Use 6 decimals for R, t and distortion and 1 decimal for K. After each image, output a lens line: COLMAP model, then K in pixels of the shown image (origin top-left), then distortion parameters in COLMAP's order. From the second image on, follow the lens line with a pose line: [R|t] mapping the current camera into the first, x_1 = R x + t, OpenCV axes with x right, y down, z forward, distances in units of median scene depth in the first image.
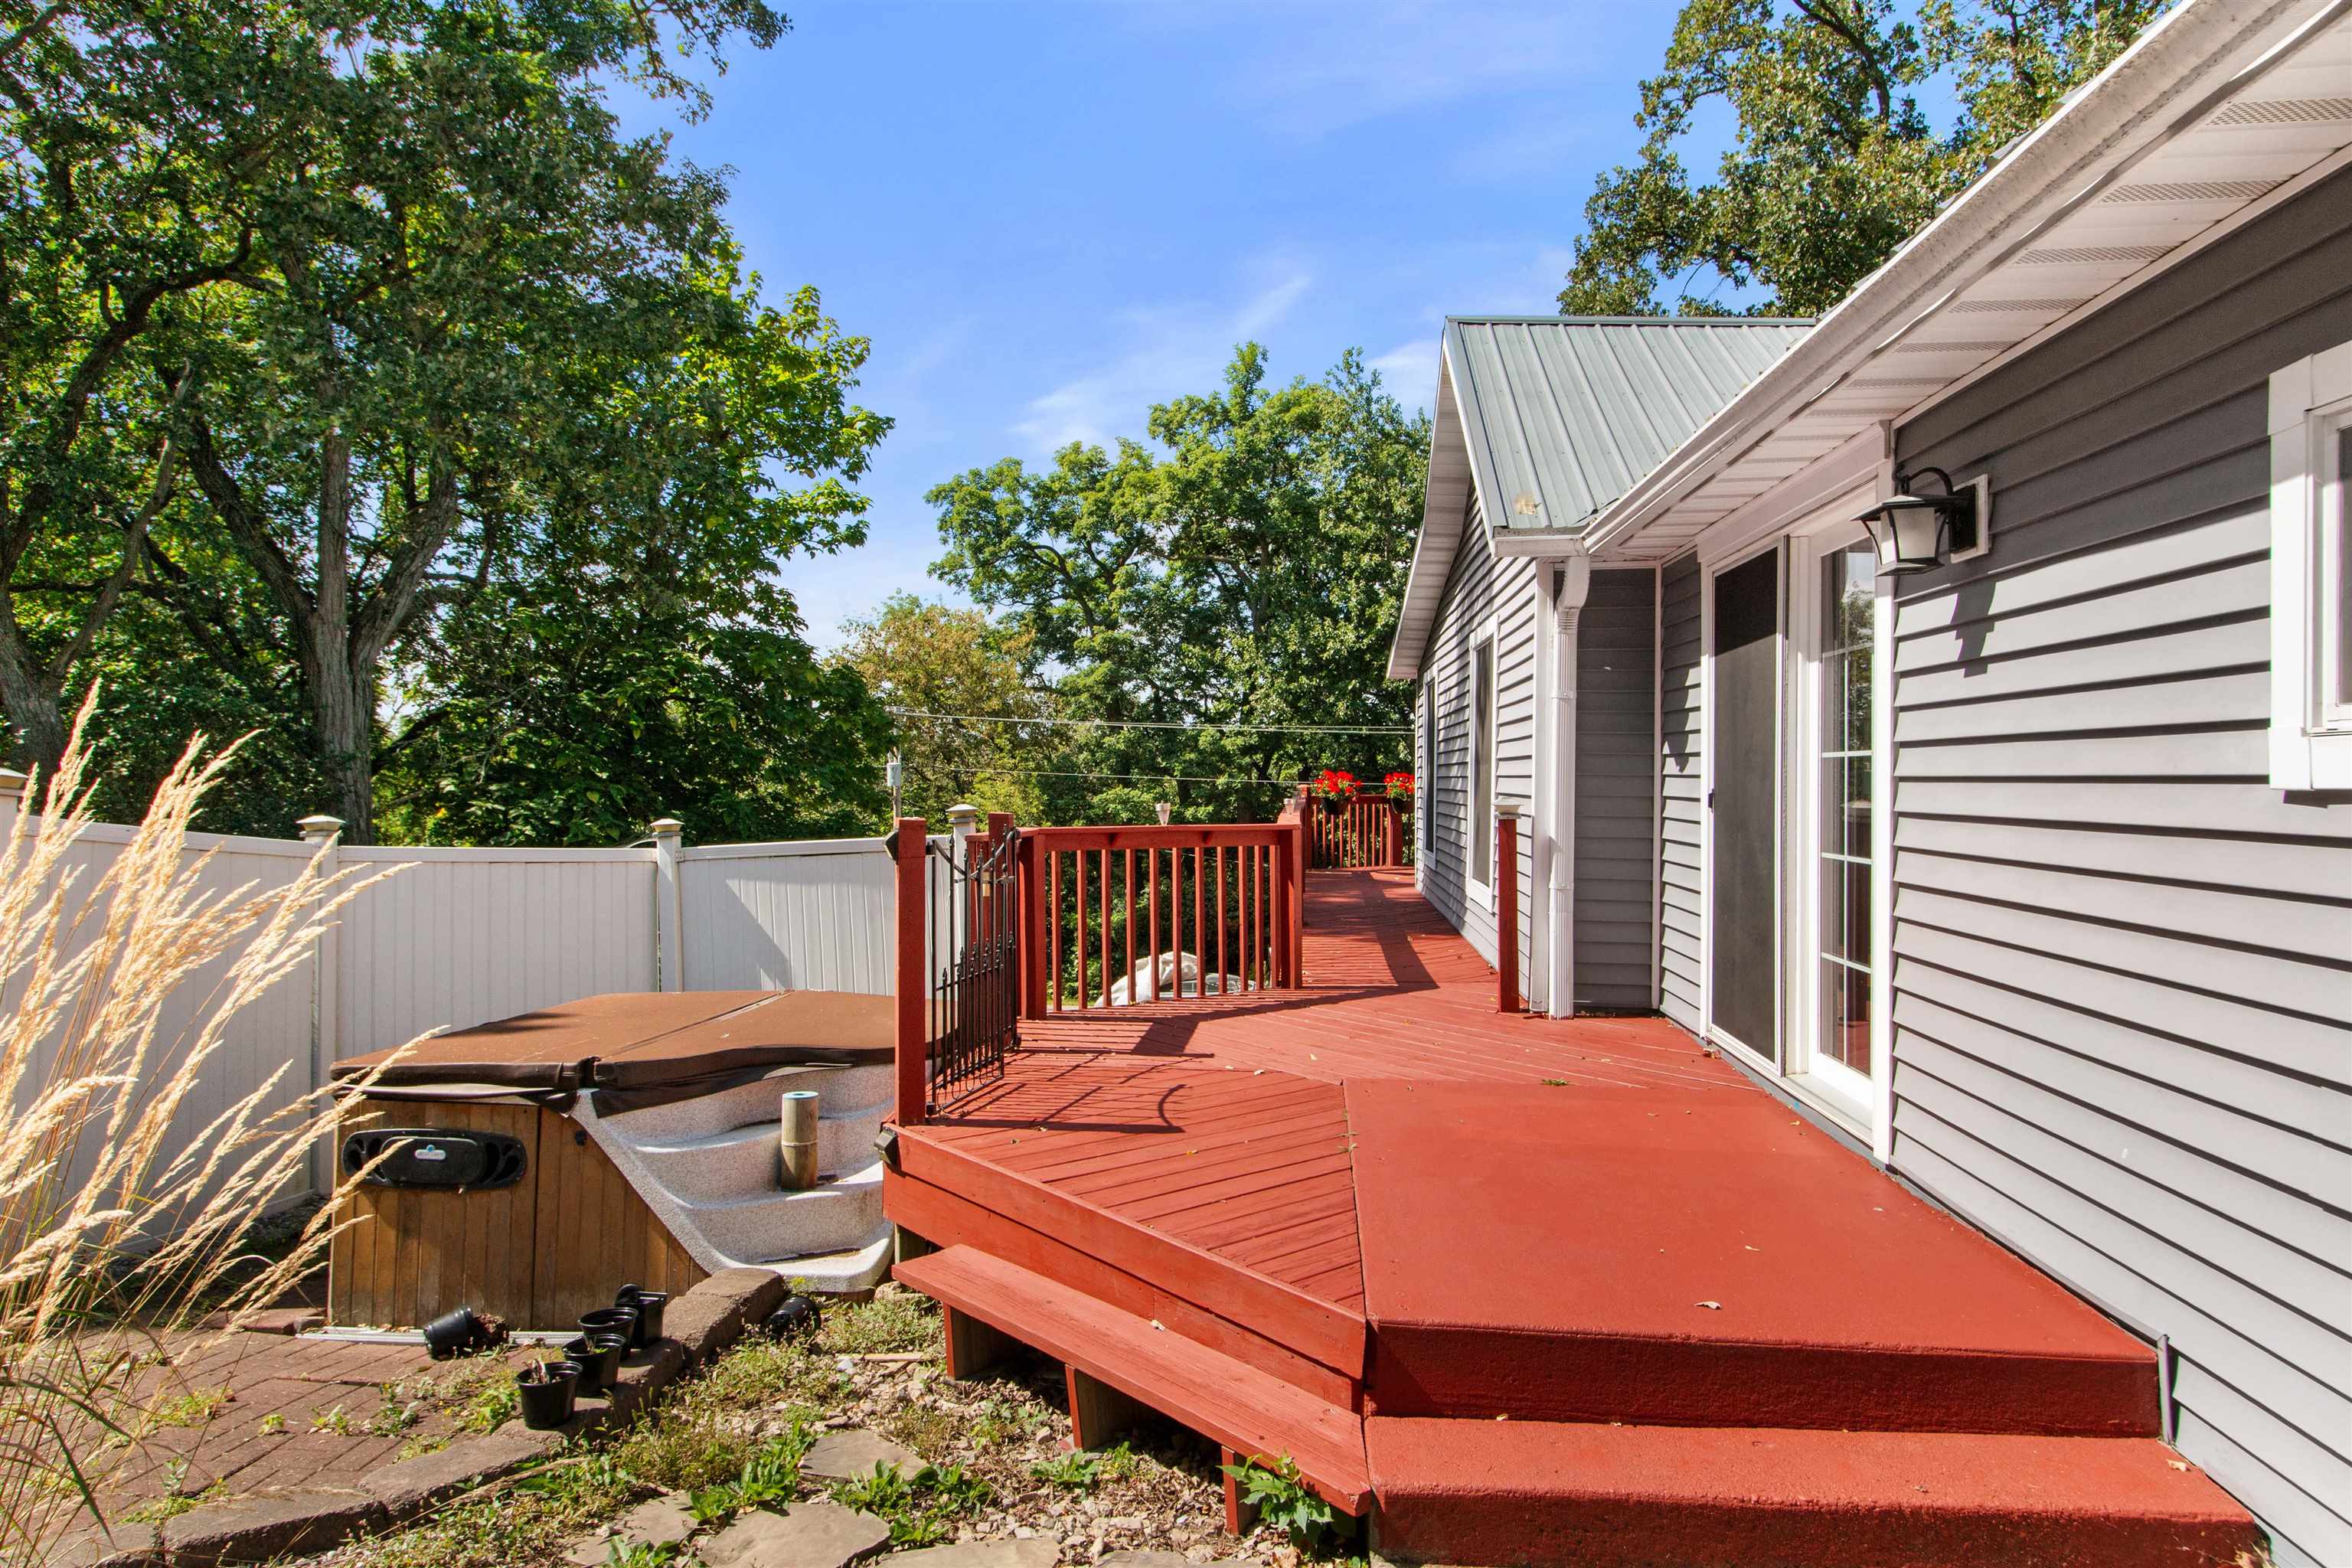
lens RADIAL K [[1362.1, 0, 1176.0], [0, 1362.1, 784.0], [0, 0, 1]] dist [0.049186, -0.059066]
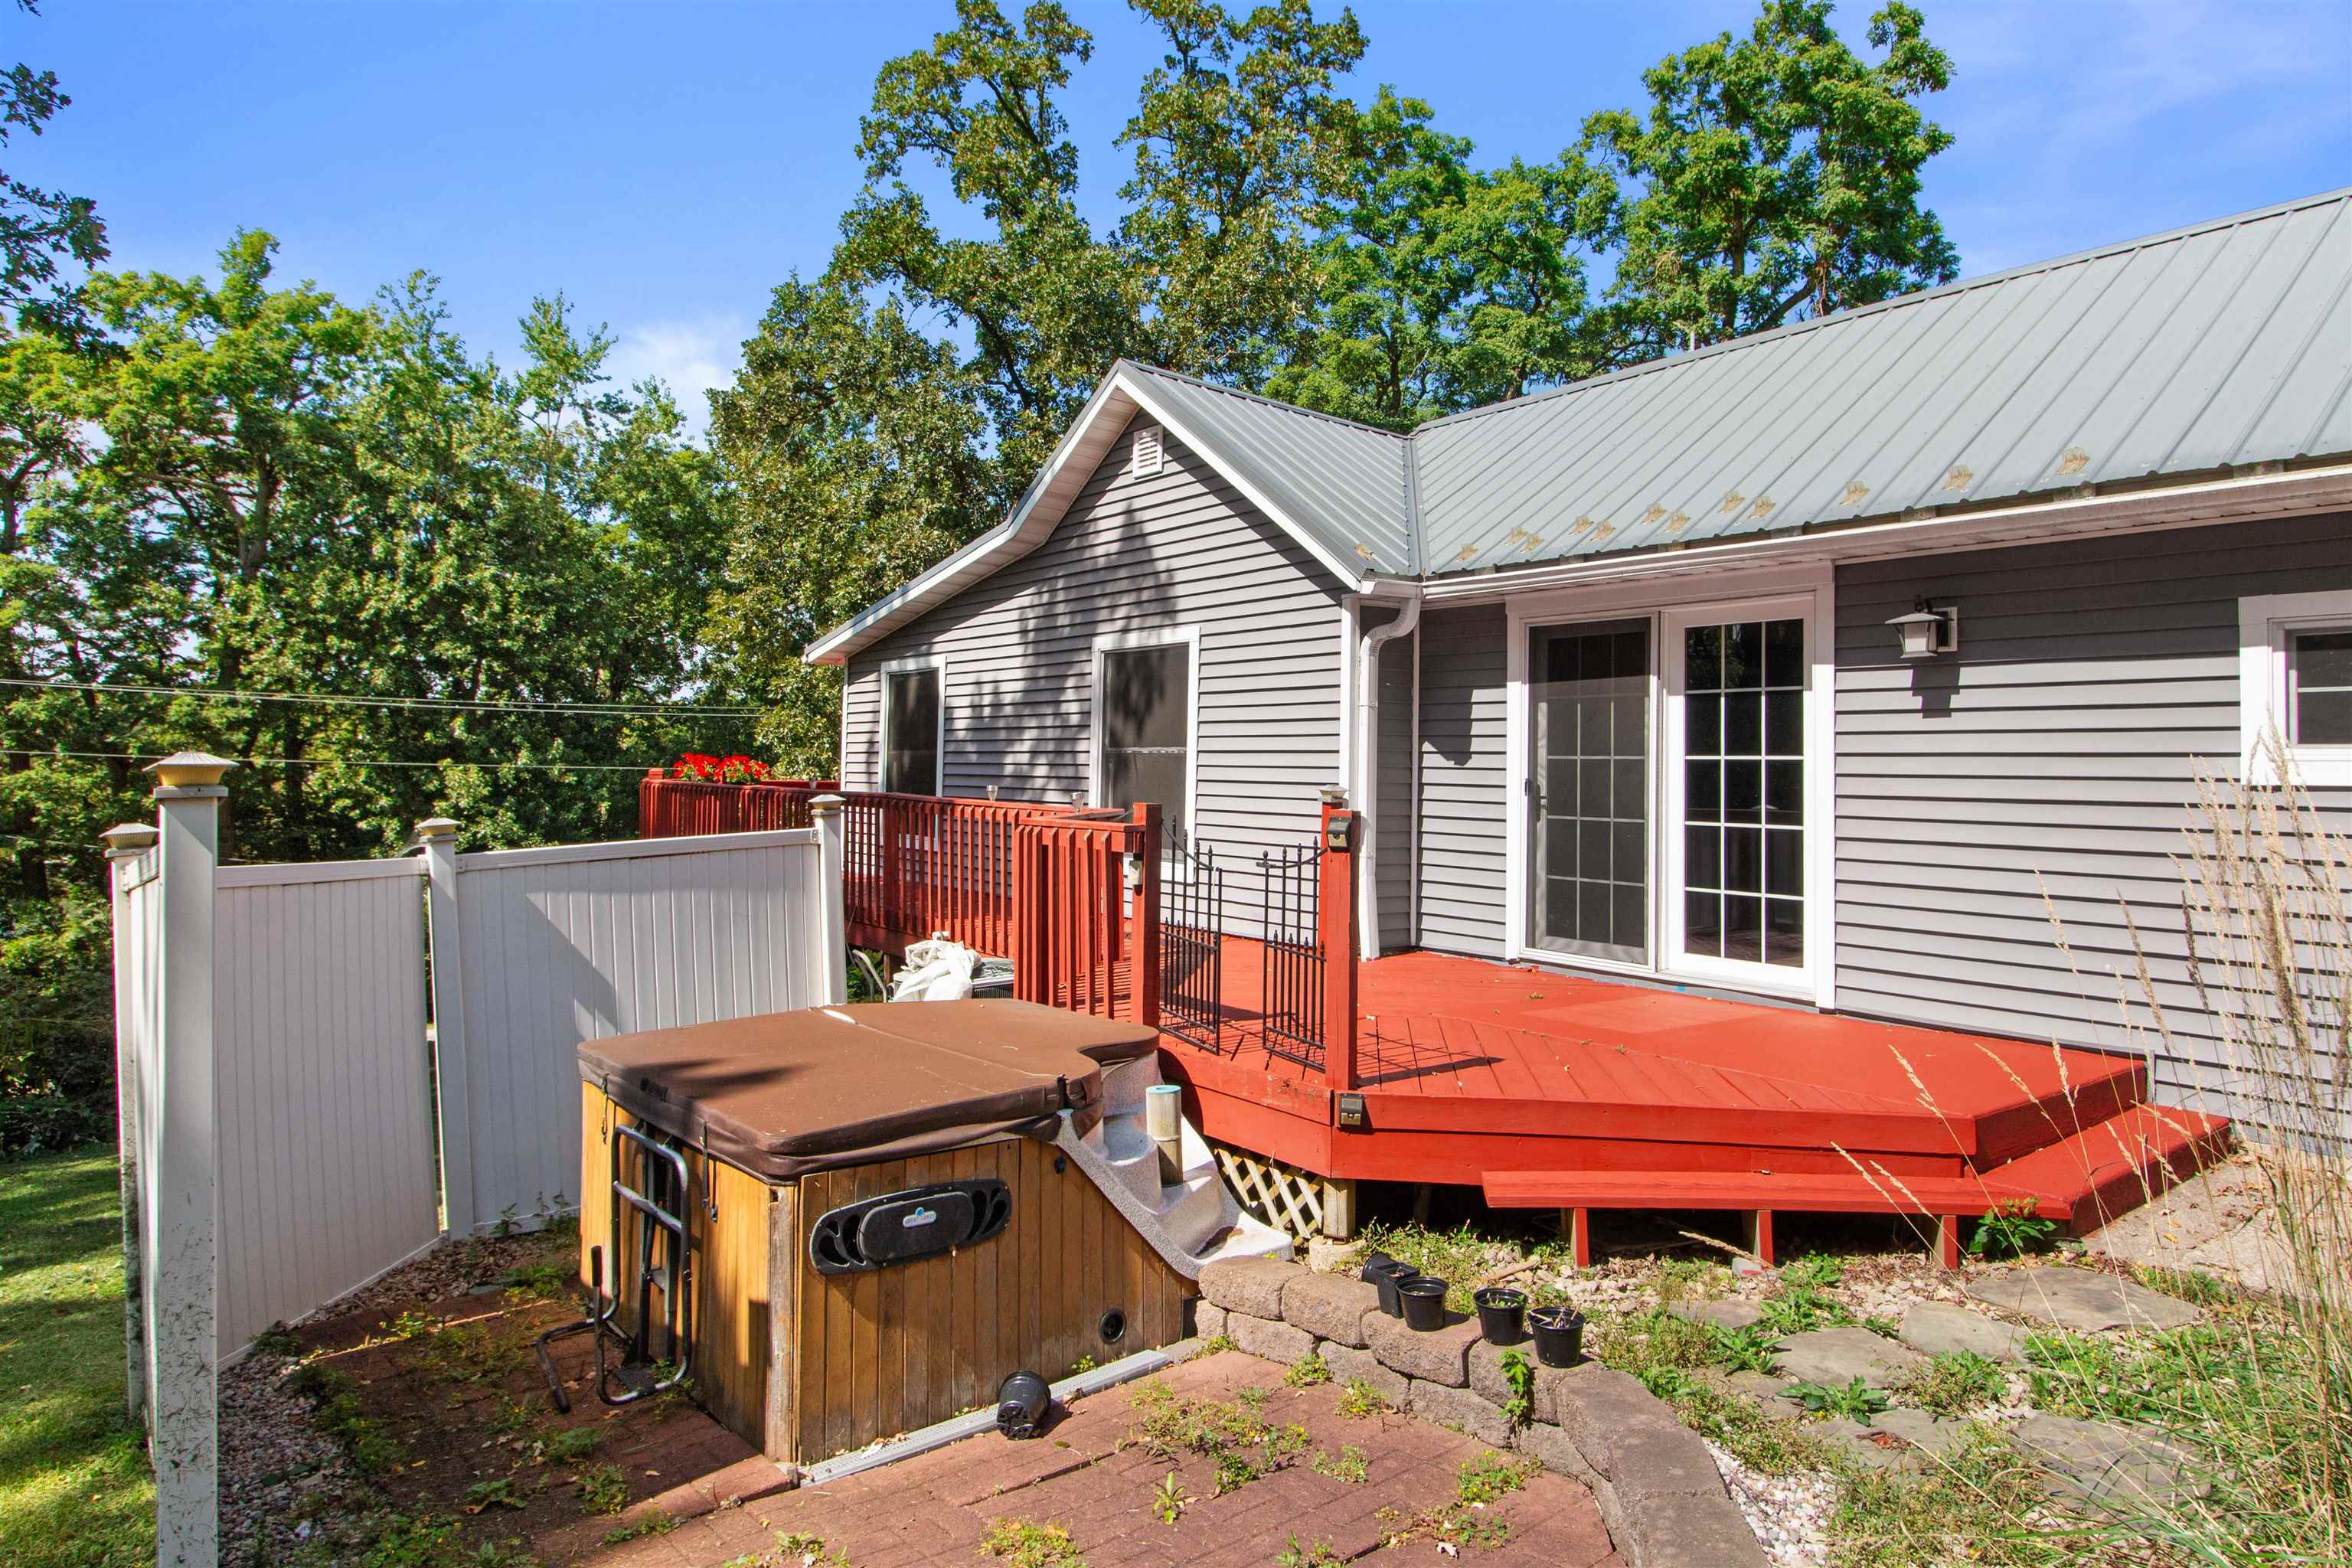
lens RADIAL K [[1352.0, 0, 1175.5], [0, 1352.0, 756.0], [0, 0, 1]] dist [-0.002119, -0.000637]
pose [[0.734394, 0.008347, 0.678672, -0.706977], [-0.004363, 0.999962, -0.007577, -0.006272], [-0.678709, 0.002603, 0.734403, 0.203225]]
